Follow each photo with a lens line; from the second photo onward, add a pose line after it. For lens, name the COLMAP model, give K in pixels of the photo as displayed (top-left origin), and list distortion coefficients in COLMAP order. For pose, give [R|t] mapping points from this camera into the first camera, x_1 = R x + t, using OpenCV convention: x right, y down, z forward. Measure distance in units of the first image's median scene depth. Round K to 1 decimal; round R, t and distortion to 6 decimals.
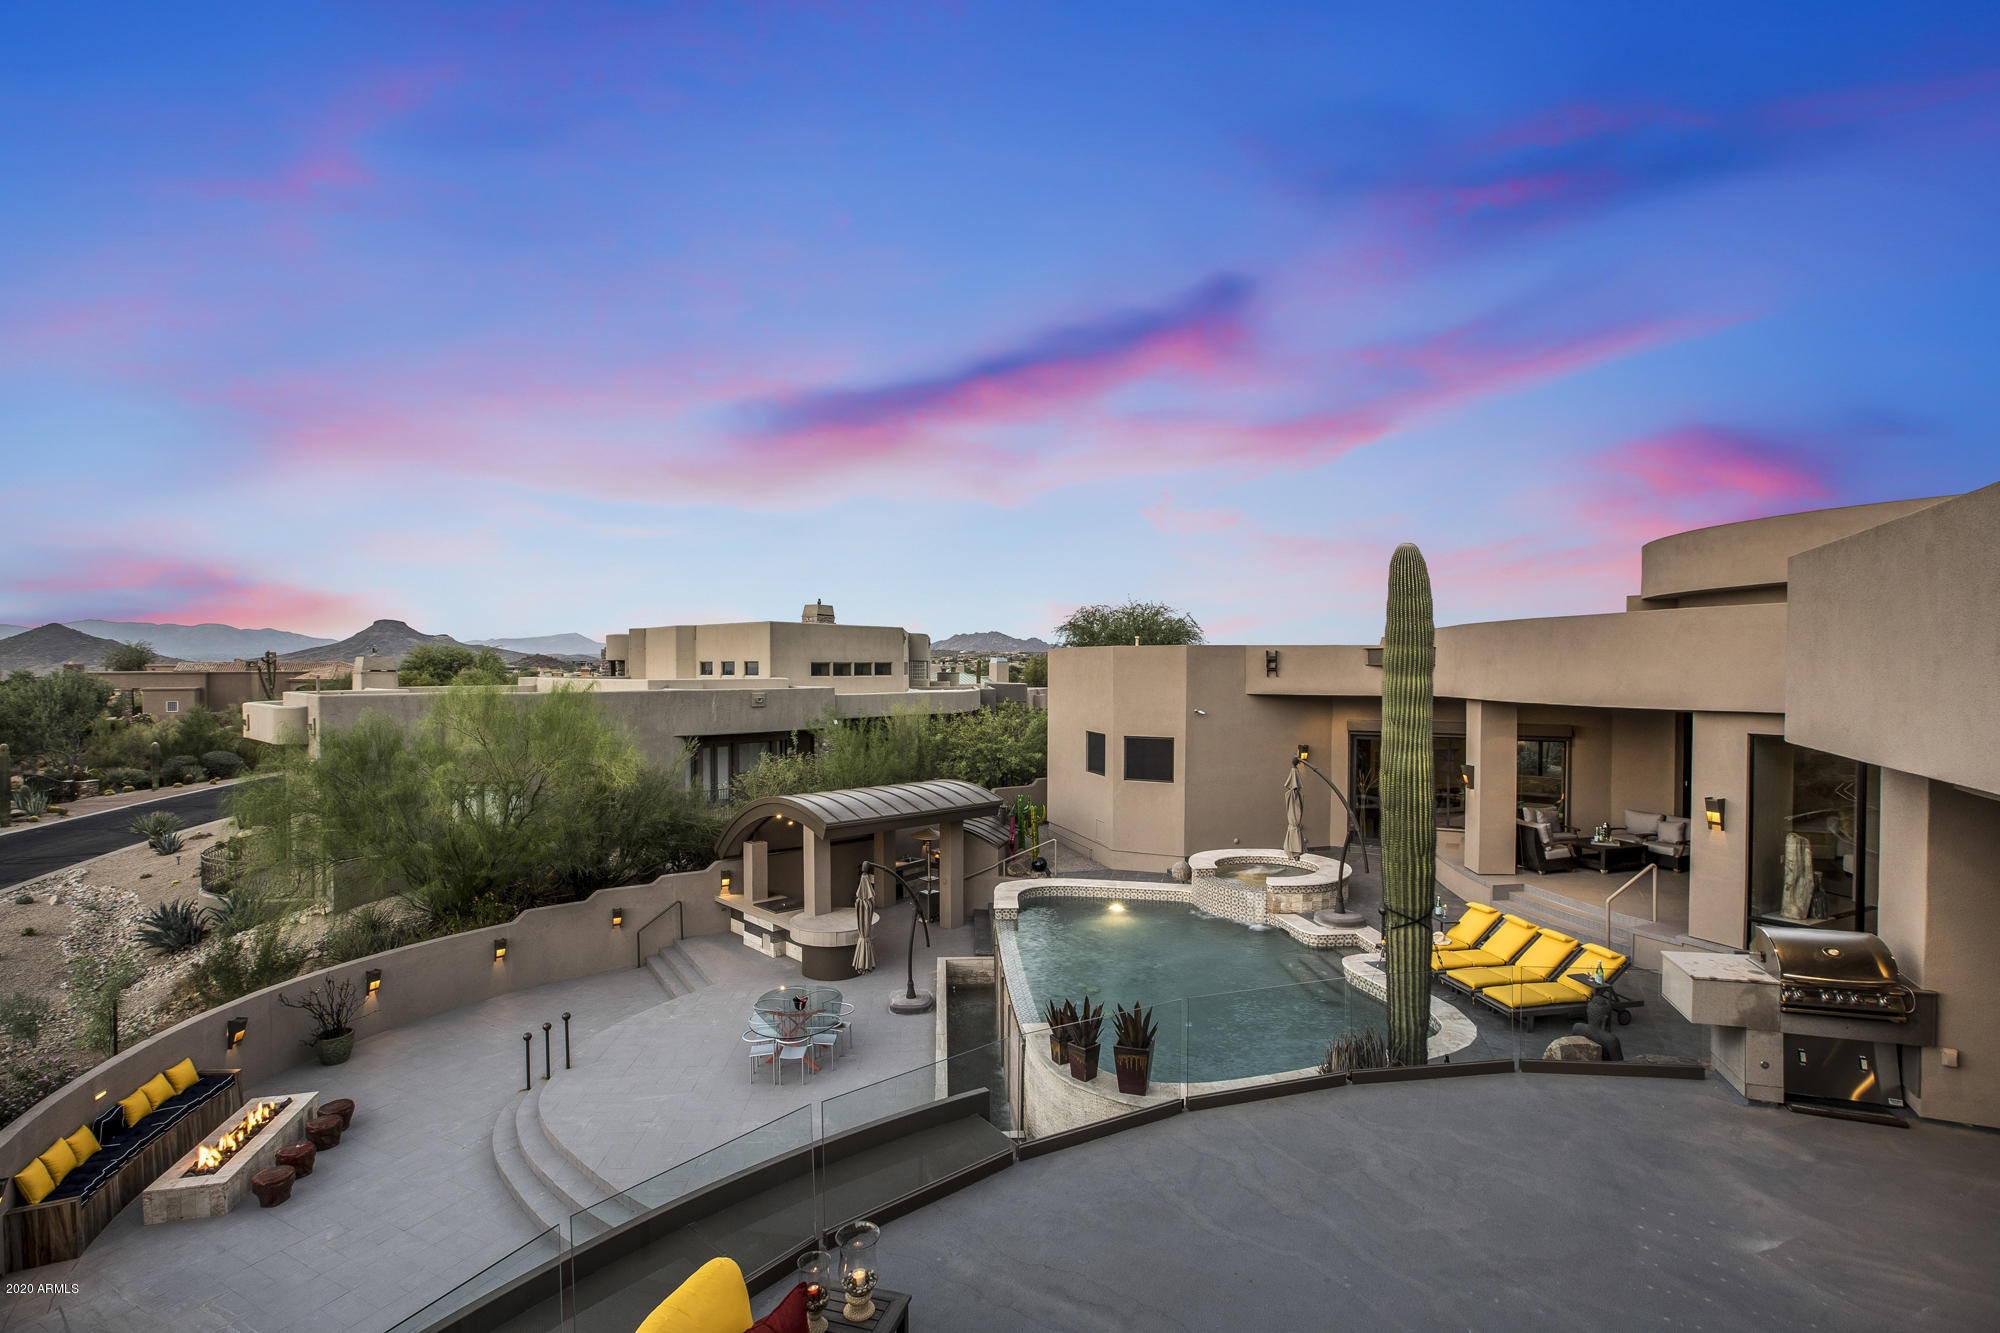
lens RADIAL K [[950.3, 0, 1000.0], [0, 950.3, 666.5], [0, 0, 1]] dist [-0.063102, 0.032347]
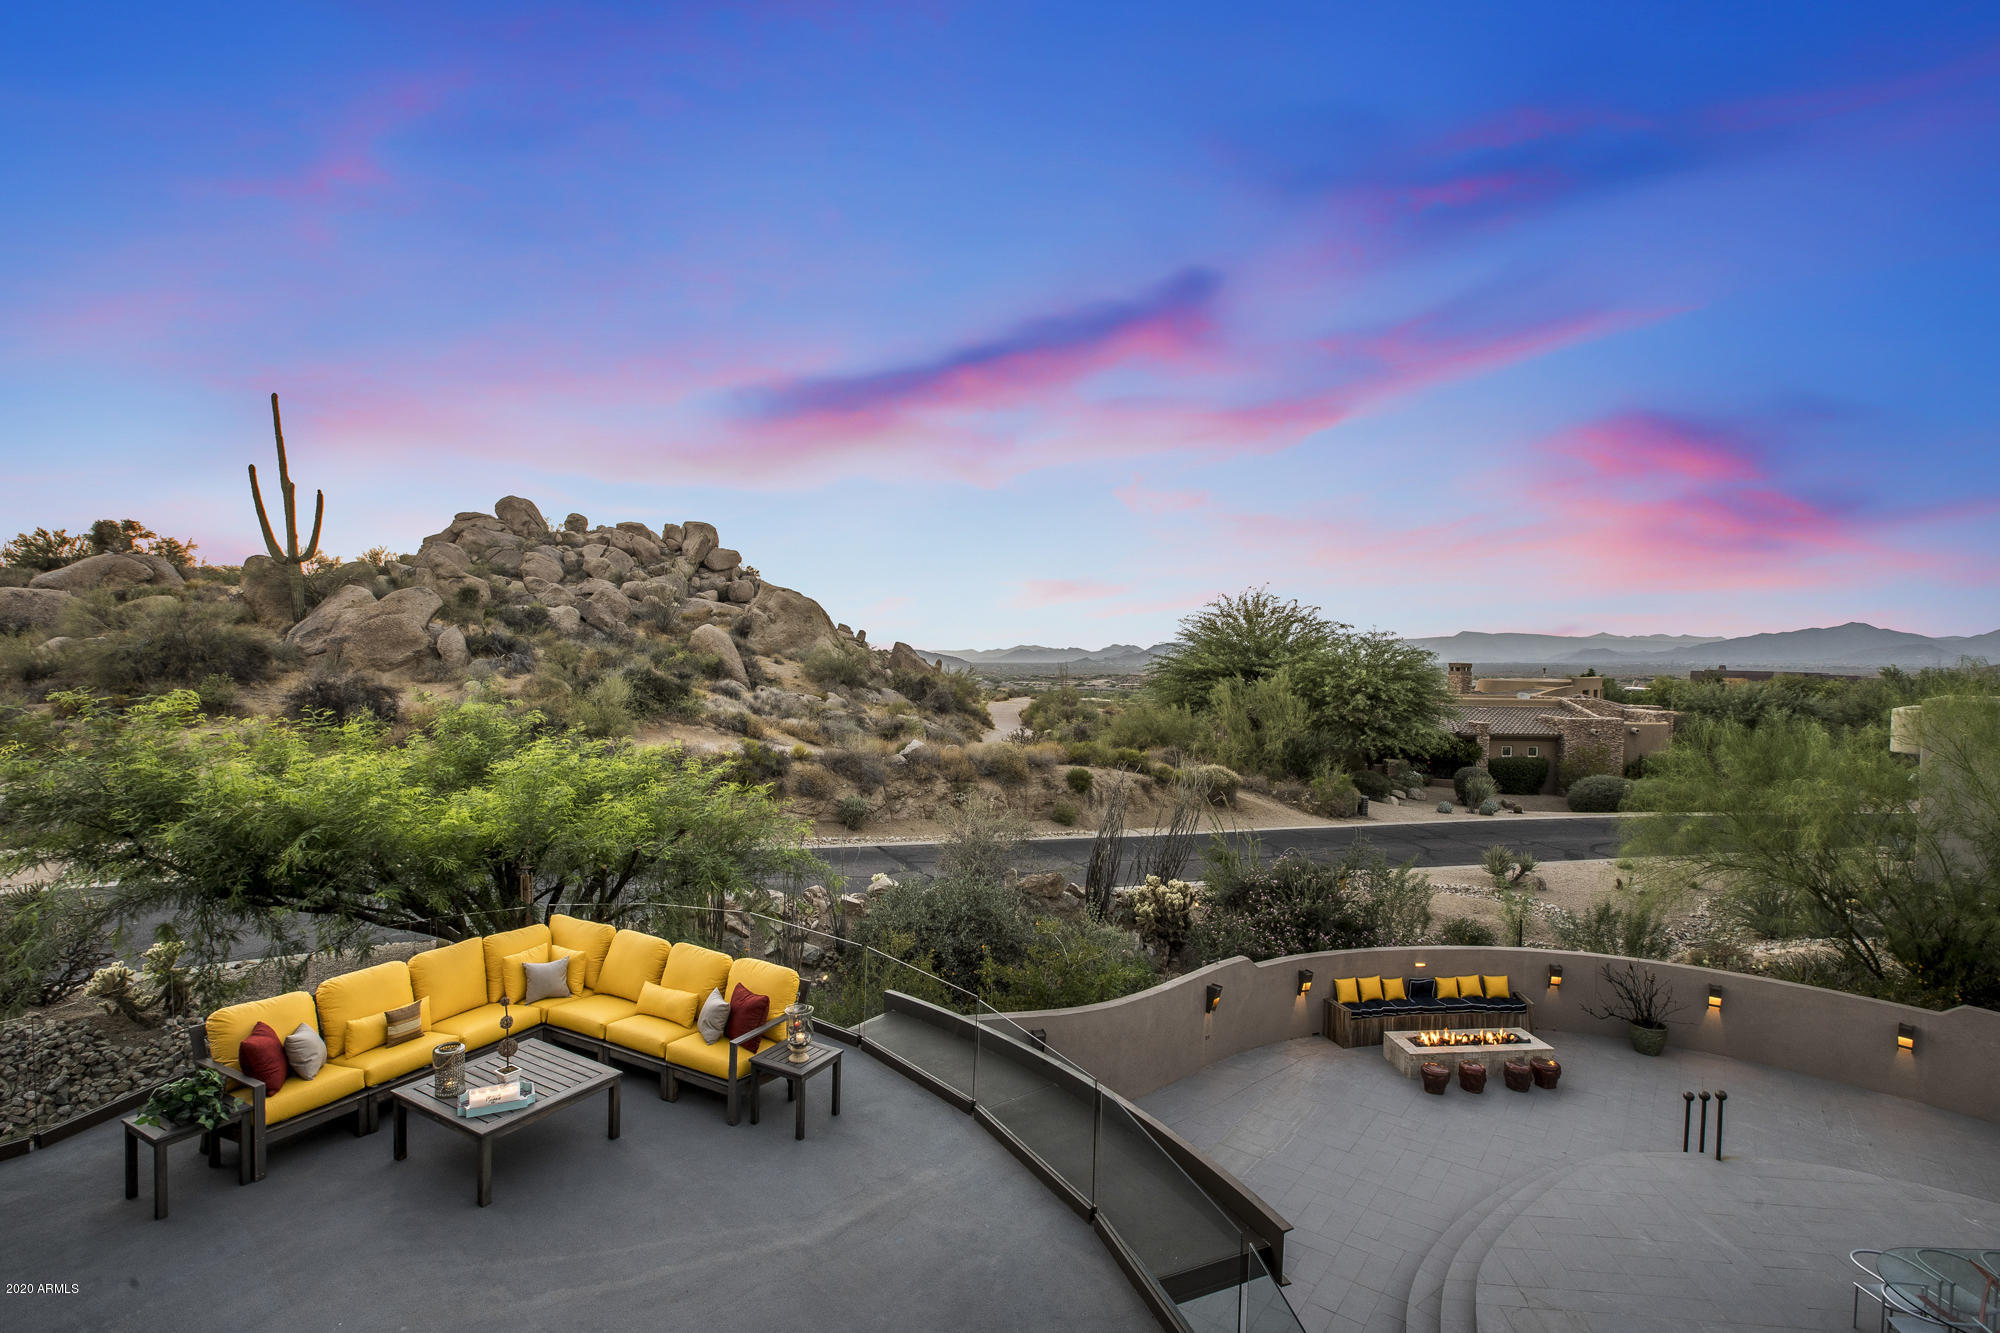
lens RADIAL K [[950.3, 0, 1000.0], [0, 950.3, 666.5], [0, 0, 1]] dist [-0.063102, 0.032347]
pose [[-0.173546, 0.026045, -0.984481, 0.488064], [-0.015363, 0.999457, 0.029149, -0.019664], [0.984706, 0.020184, -0.173052, 0.564465]]
